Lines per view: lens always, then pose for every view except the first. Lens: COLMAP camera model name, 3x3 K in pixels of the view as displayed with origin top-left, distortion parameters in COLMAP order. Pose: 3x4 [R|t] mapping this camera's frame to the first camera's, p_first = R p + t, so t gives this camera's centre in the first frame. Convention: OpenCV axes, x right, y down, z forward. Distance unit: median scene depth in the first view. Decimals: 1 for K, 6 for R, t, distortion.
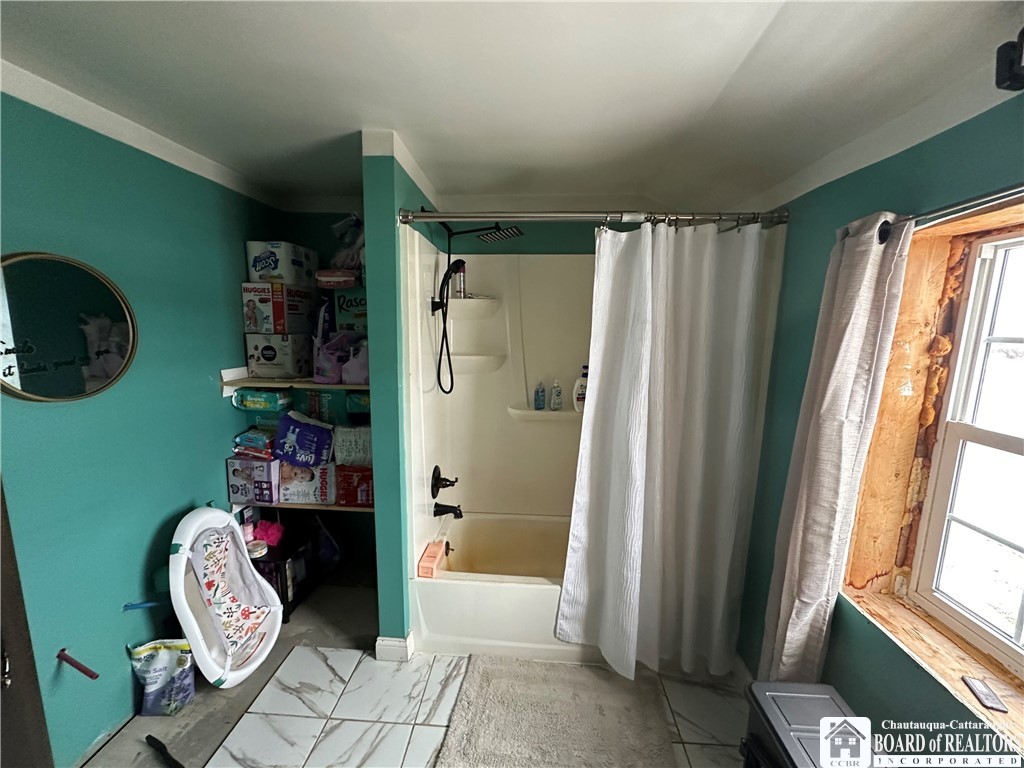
lens RADIAL K [[402.3, 0, 511.1], [0, 402.3, 379.3], [0, 0, 1]] dist [-0.002975, 0.000454]
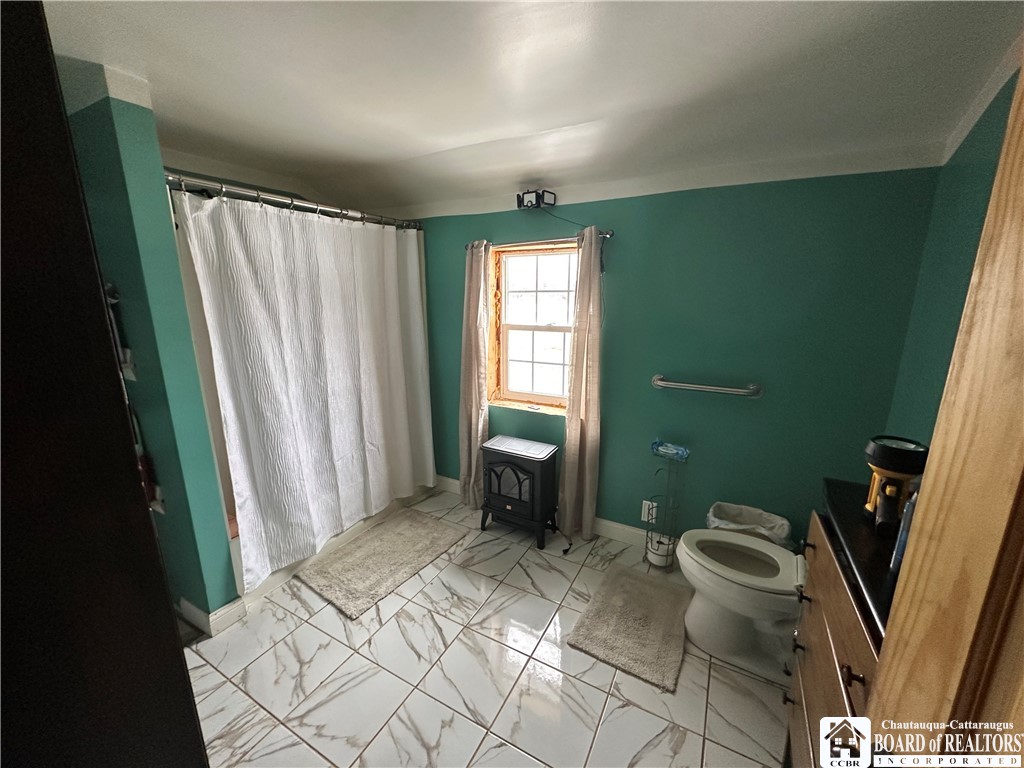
lens RADIAL K [[402.3, 0, 517.0], [0, 402.3, 385.8], [0, 0, 1]] dist [-0.002975, 0.000454]
pose [[0.426333, -0.228895, 0.875127, -1.206024], [0.136874, 0.972639, 0.187719, 0.017756], [-0.894151, 0.039751, 0.445998, -0.220020]]
